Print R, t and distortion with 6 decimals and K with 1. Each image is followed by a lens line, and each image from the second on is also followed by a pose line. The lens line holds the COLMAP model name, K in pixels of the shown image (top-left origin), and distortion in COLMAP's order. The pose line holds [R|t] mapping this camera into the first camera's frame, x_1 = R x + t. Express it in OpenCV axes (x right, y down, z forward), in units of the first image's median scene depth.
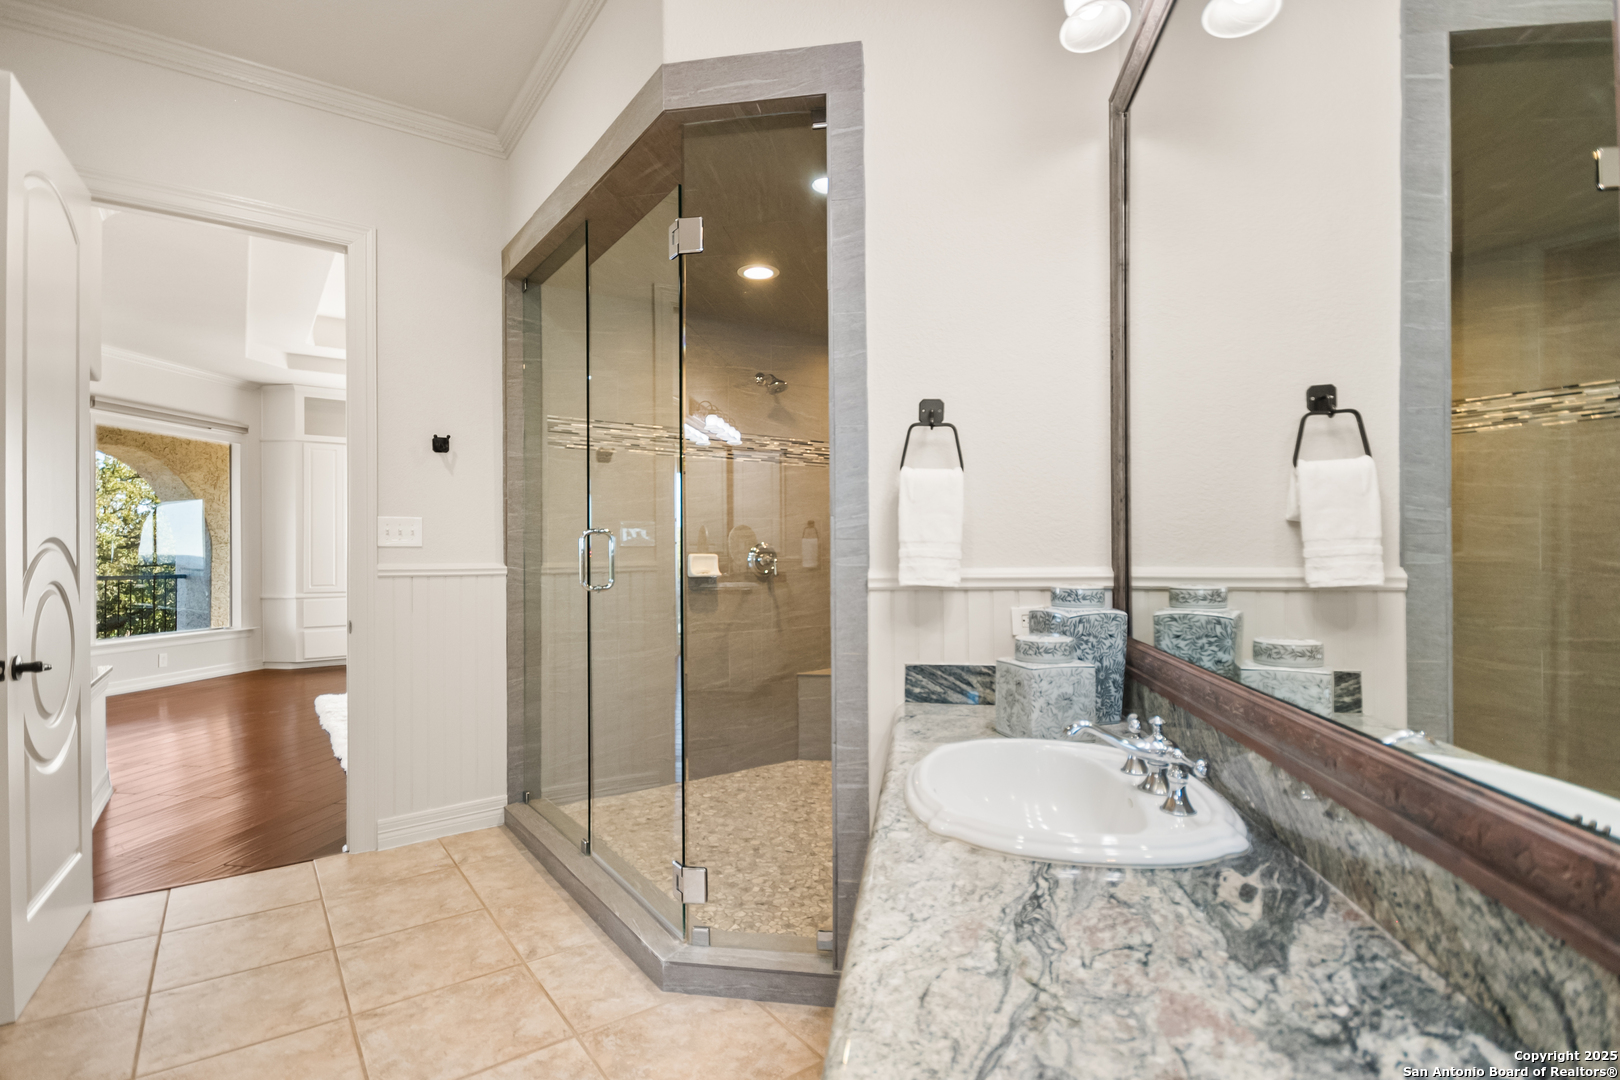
lens RADIAL K [[776.5, 0, 809.6], [0, 776.5, 547.5], [0, 0, 1]] dist [0.013271, -0.007607]
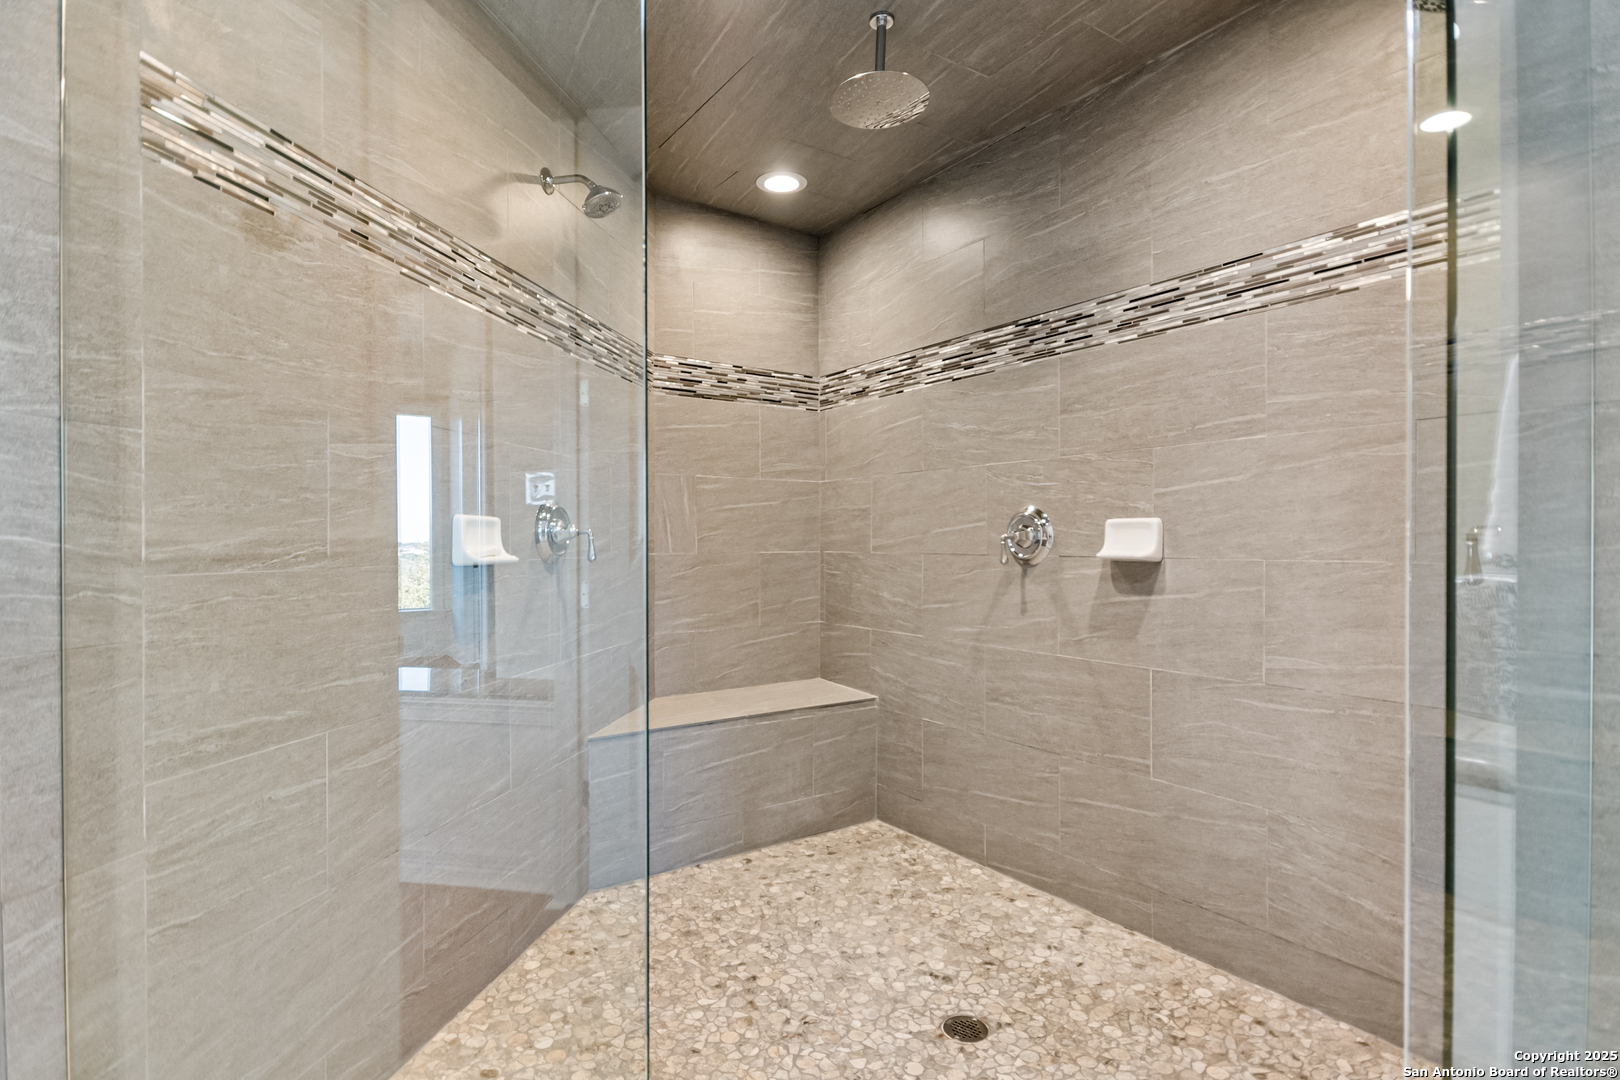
lens RADIAL K [[812.4, 0, 815.1], [0, 812.4, 544.8], [0, 0, 1]] dist [0.006131, -0.001251]
pose [[0.738100, 0.000794, 0.674691, -0.623297], [-0.007493, 0.999947, 0.007020, 0.040820], [-0.674650, -0.010237, 0.738067, 1.001475]]
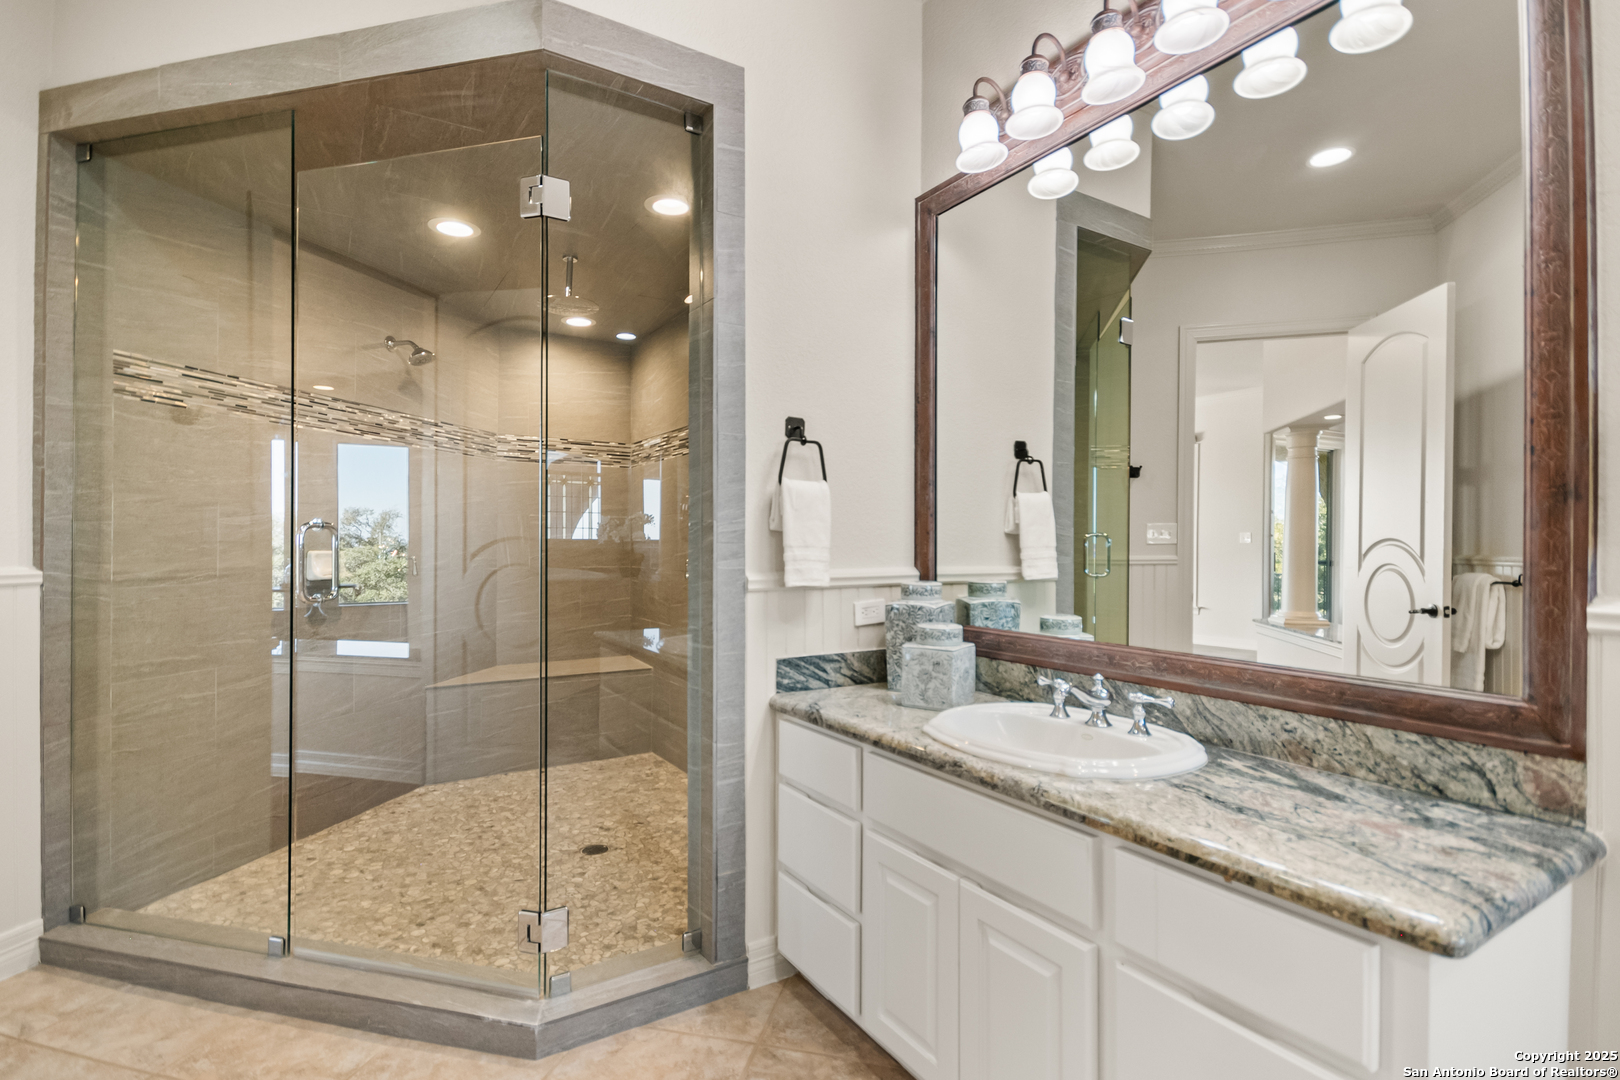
lens RADIAL K [[755.3, 0, 800.2], [0, 755.3, 540.5], [0, 0, 1]] dist [0.007626, -0.003478]
pose [[0.764115, 0.010832, 0.644989, -0.529230], [-0.011815, 0.999926, -0.002795, -0.012407], [-0.644972, -0.005484, 0.764187, 0.170397]]
